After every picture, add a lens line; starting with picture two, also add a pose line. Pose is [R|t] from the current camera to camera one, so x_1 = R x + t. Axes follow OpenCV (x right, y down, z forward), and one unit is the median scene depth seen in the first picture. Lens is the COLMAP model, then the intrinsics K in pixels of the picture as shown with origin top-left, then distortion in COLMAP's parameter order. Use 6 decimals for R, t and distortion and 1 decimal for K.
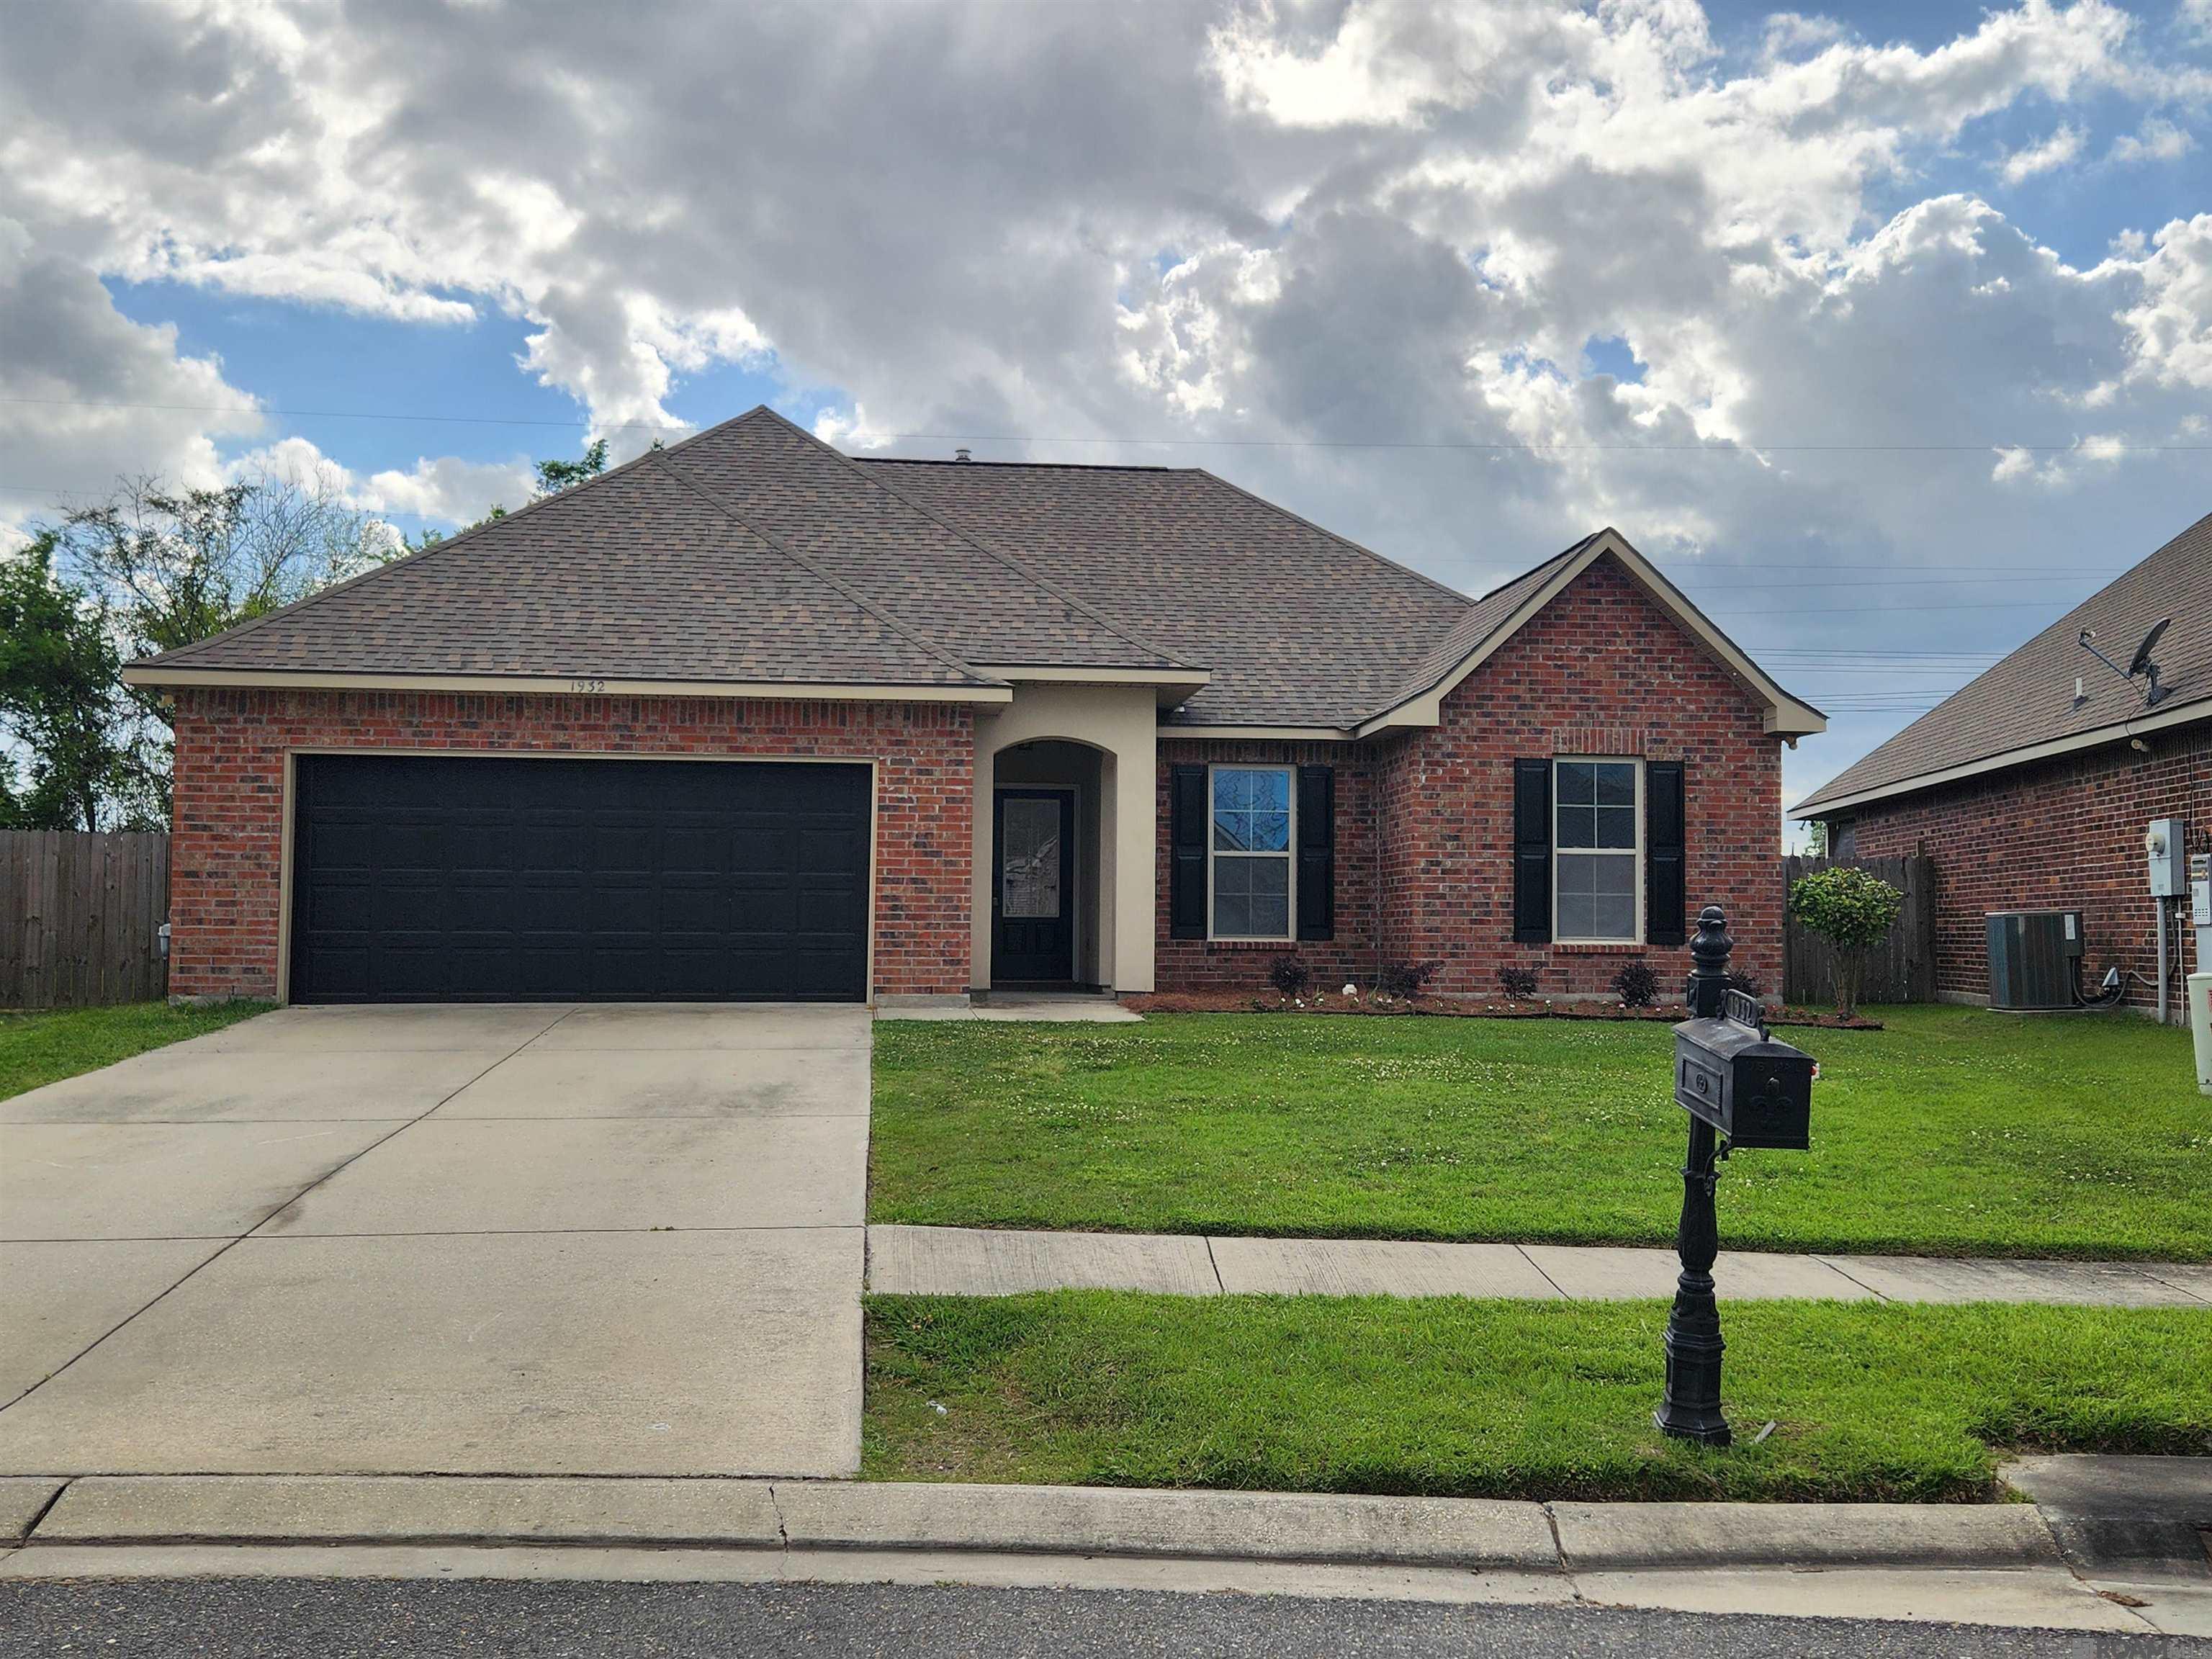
lens RADIAL K [[1925.1, 0, 1106.8], [0, 1925.1, 827.3], [0, 0, 1]] dist [0.008115, 0.002395]
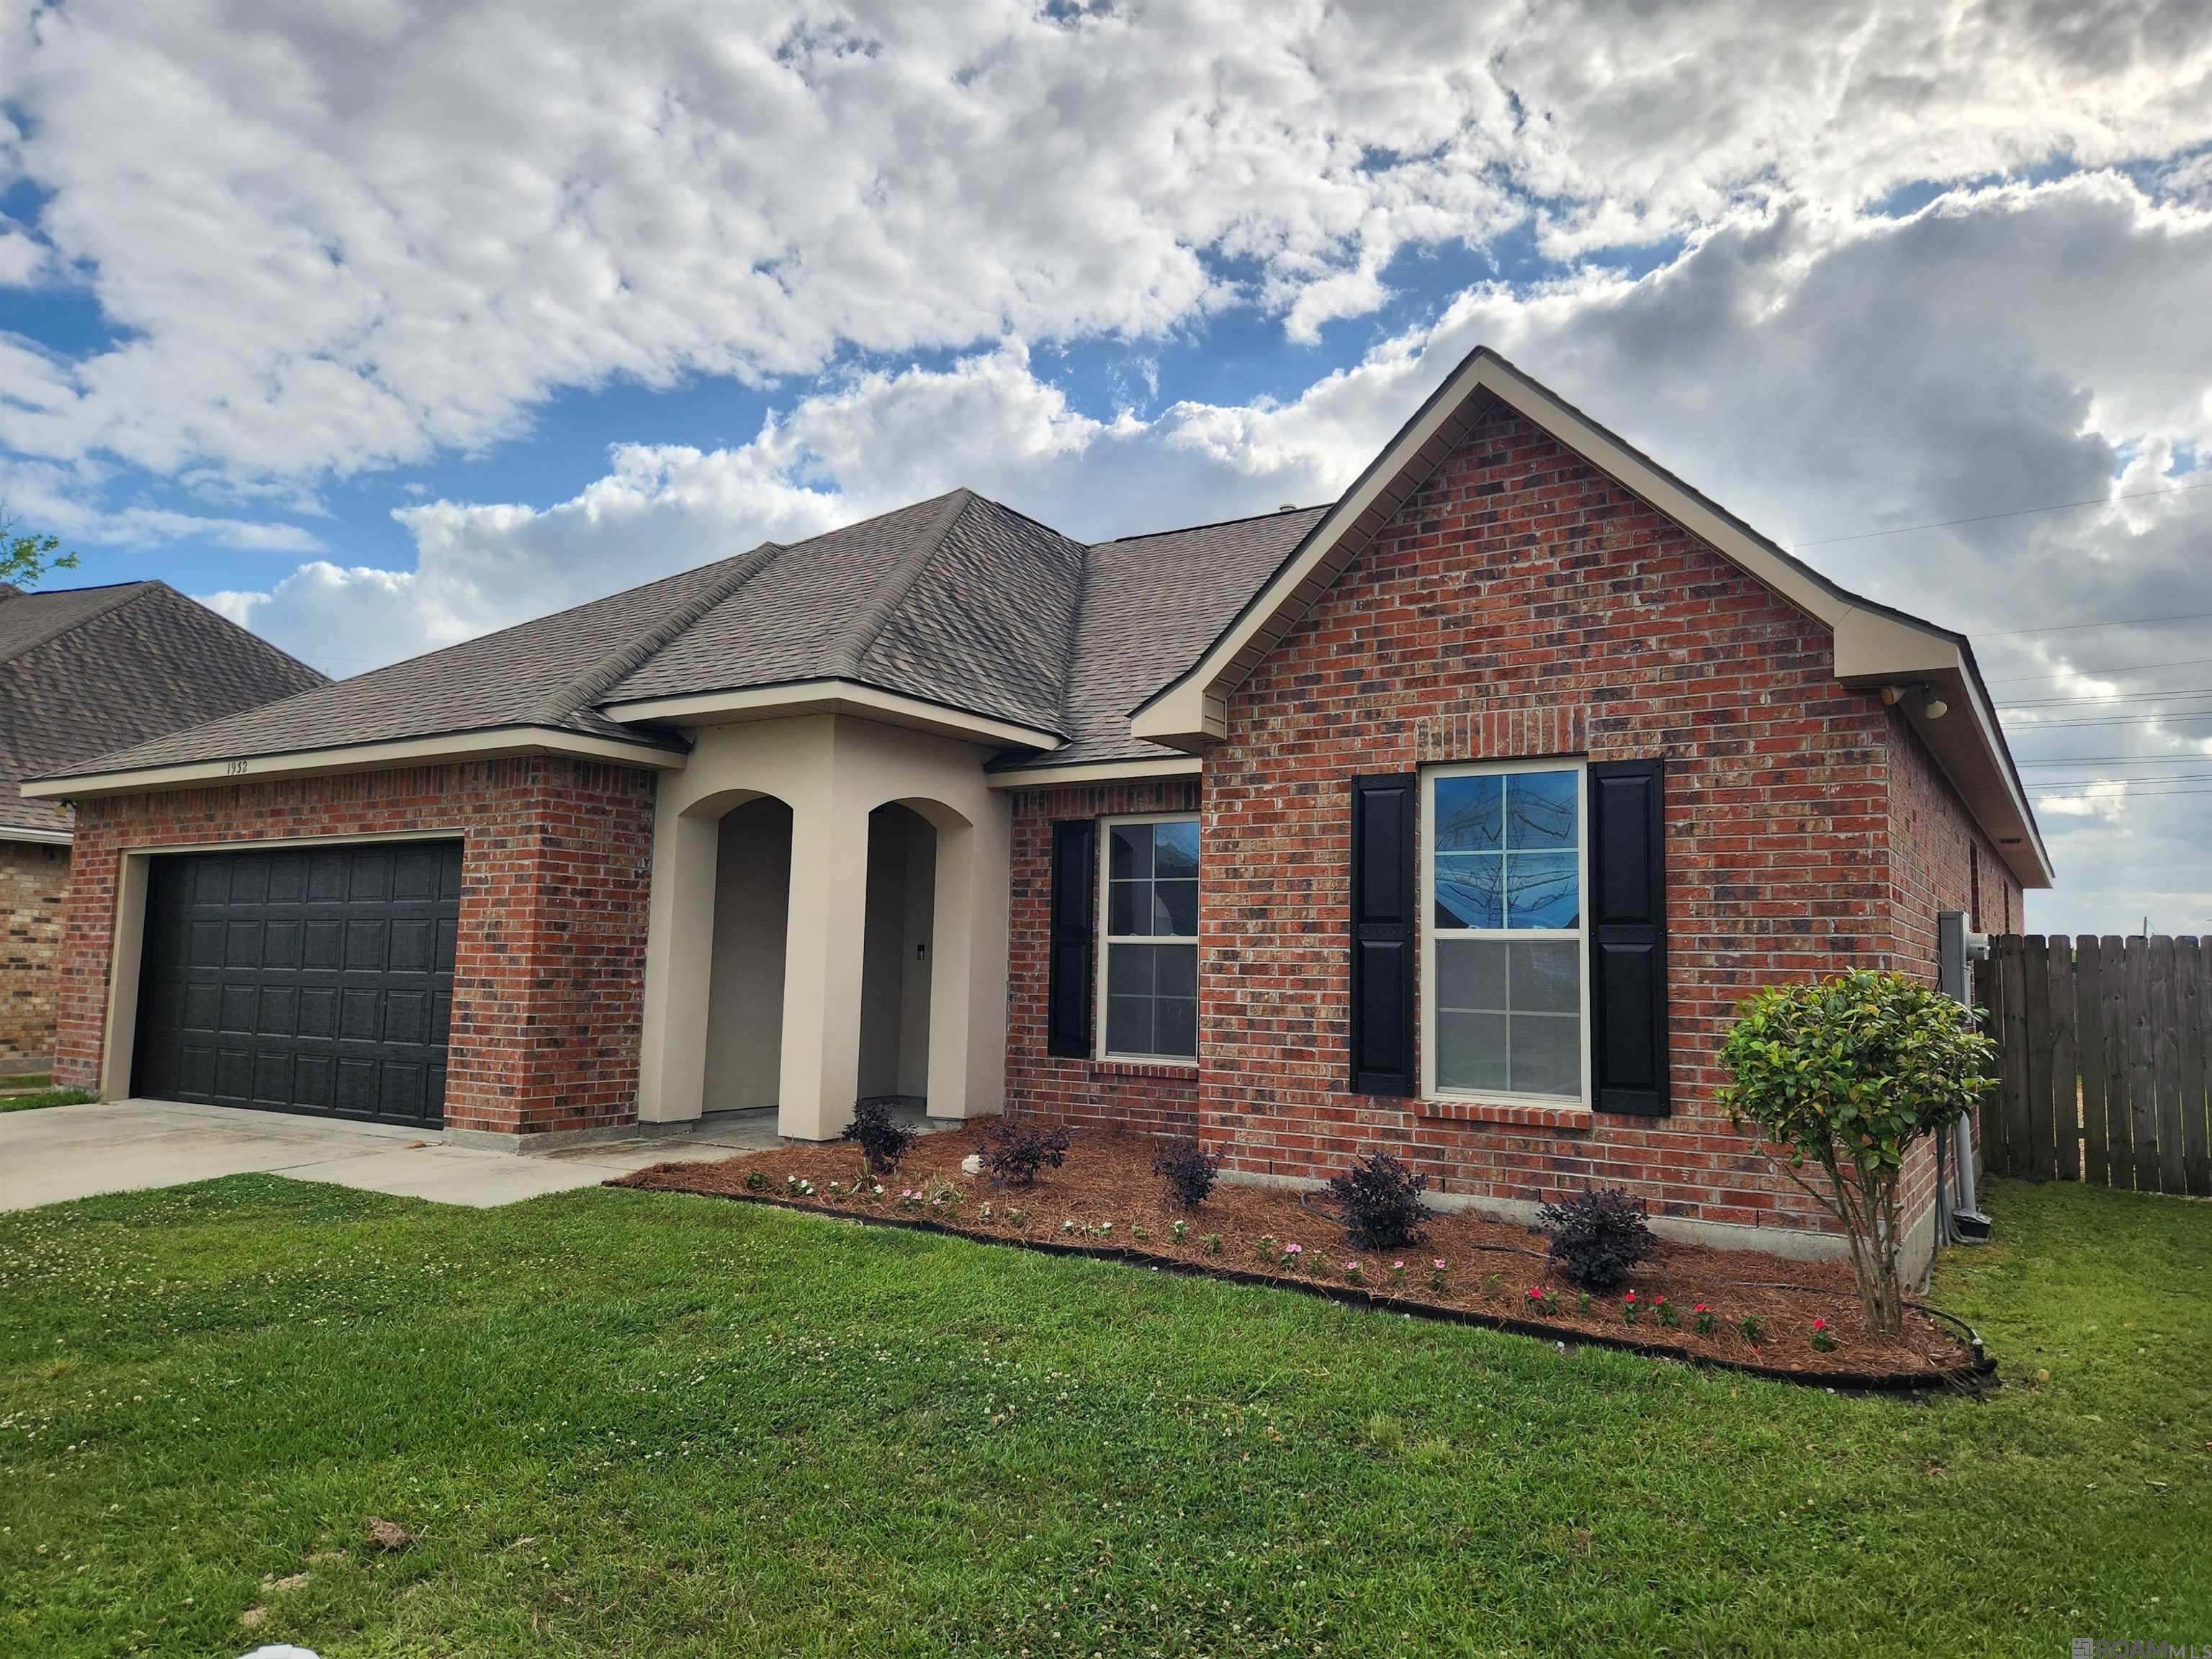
lens RADIAL K [[1474.9, 0, 1103.2], [0, 1474.9, 822.8], [0, 0, 1]] dist [0.067876, 0.000467]
pose [[0.799080, -0.054104, -0.598785, 0.419562], [0.019417, 0.997746, -0.064240, 0.005799], [0.600910, 0.039706, 0.798330, 0.593037]]
